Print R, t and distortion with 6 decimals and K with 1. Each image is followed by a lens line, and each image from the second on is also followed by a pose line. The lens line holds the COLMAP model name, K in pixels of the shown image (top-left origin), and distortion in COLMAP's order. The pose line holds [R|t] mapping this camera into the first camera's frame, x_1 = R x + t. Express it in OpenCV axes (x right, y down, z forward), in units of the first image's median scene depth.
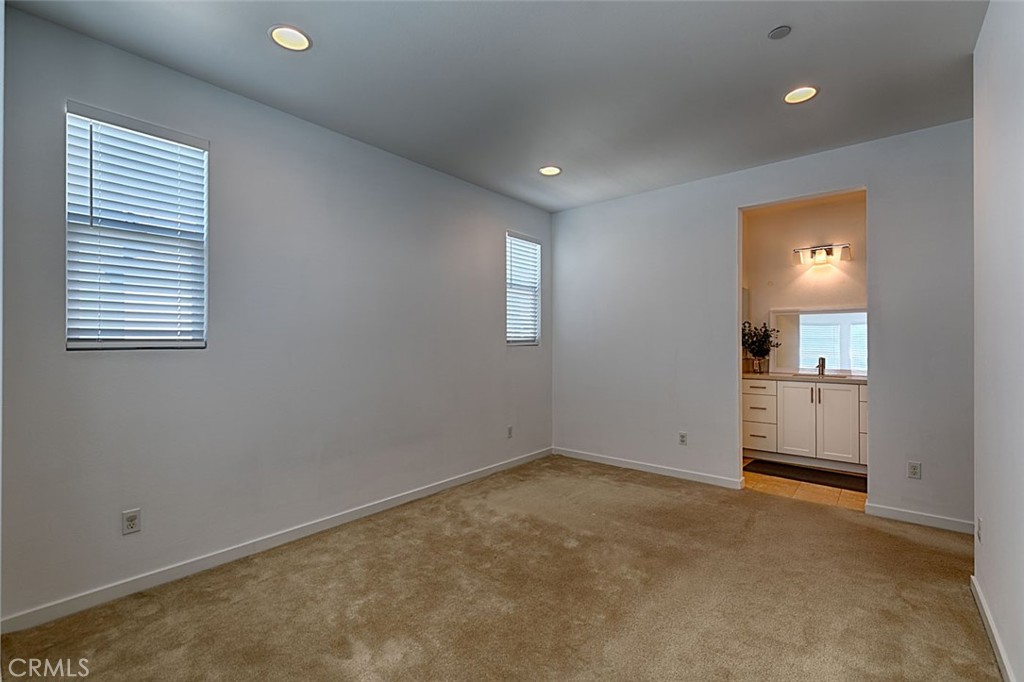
lens RADIAL K [[451.9, 0, 530.2], [0, 451.9, 342.1], [0, 0, 1]] dist [0.002475, 0.000987]
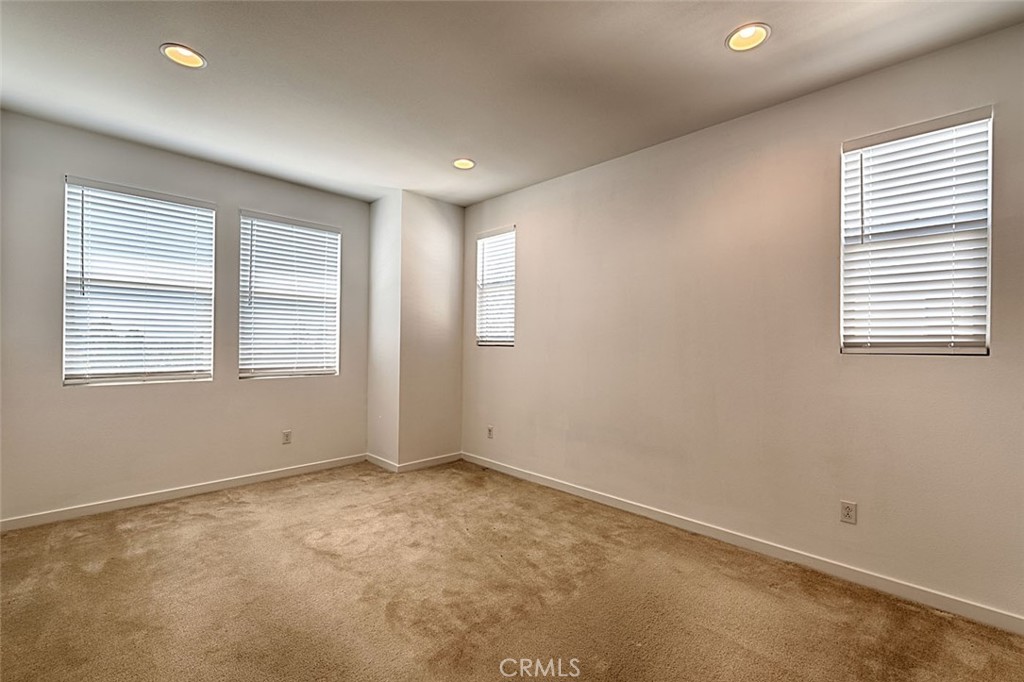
lens RADIAL K [[451.9, 0, 527.7], [0, 451.9, 342.3], [0, 0, 1]] dist [0.002475, 0.000987]
pose [[-0.096920, -0.001029, -0.995292, 0.730379], [-0.013336, 0.999911, 0.000265, -0.000301], [0.995203, 0.013299, -0.096925, 0.911149]]
